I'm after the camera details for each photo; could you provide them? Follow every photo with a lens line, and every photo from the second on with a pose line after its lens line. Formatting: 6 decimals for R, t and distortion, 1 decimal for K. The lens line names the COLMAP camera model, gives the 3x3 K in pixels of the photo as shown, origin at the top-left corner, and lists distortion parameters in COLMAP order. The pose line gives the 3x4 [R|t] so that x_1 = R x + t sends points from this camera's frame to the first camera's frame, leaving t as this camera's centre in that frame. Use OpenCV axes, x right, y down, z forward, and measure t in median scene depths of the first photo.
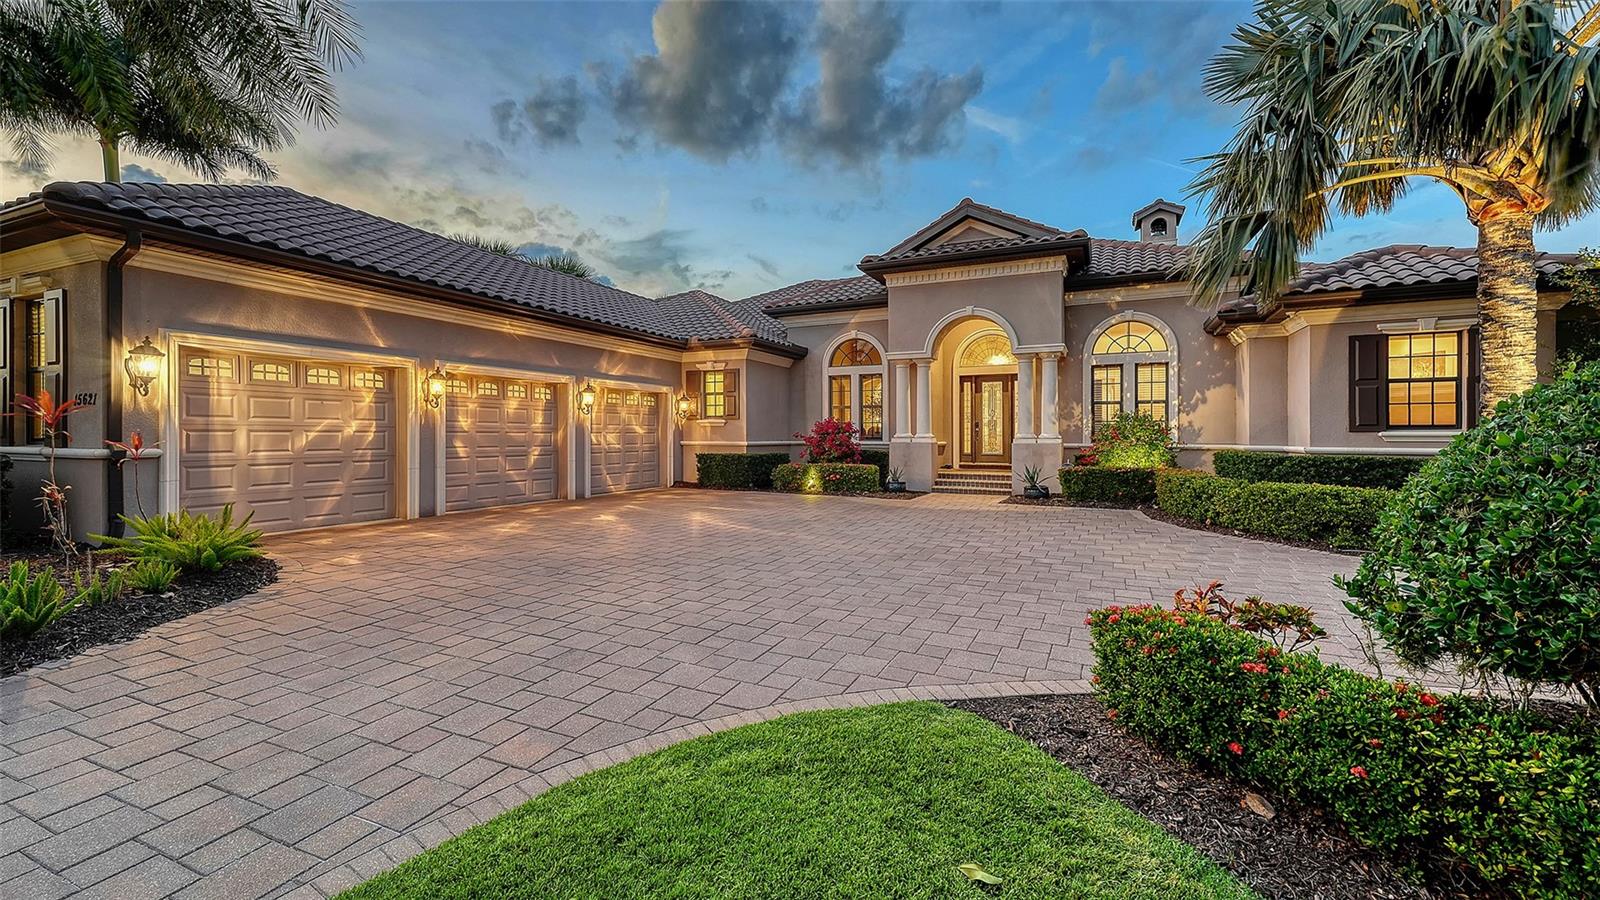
lens RADIAL K [[628.7, 0, 800.0], [0, 628.7, 450.0], [0, 0, 1]] dist [0.024980, 0.000132]
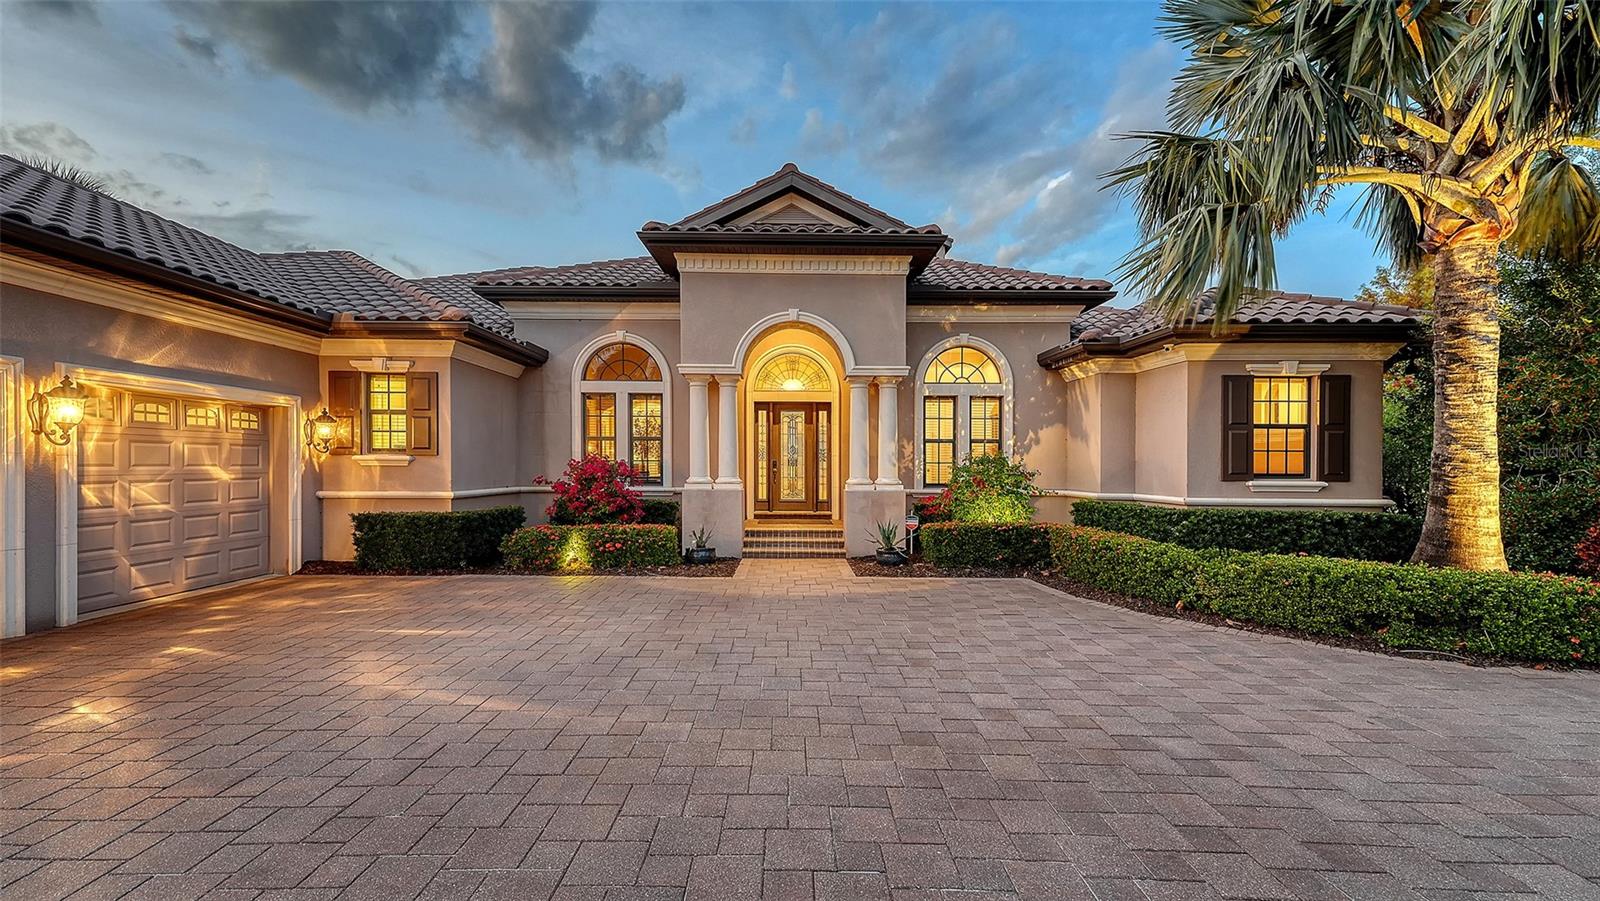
lens RADIAL K [[656.3, 0, 801.2], [0, 656.3, 475.9], [0, 0, 1]] dist [0.036532, 0.000236]
pose [[0.900802, -0.004453, 0.434206, -0.061295], [0.007663, 0.999955, -0.005644, -0.023422], [-0.434162, 0.008411, 0.900796, 0.276432]]
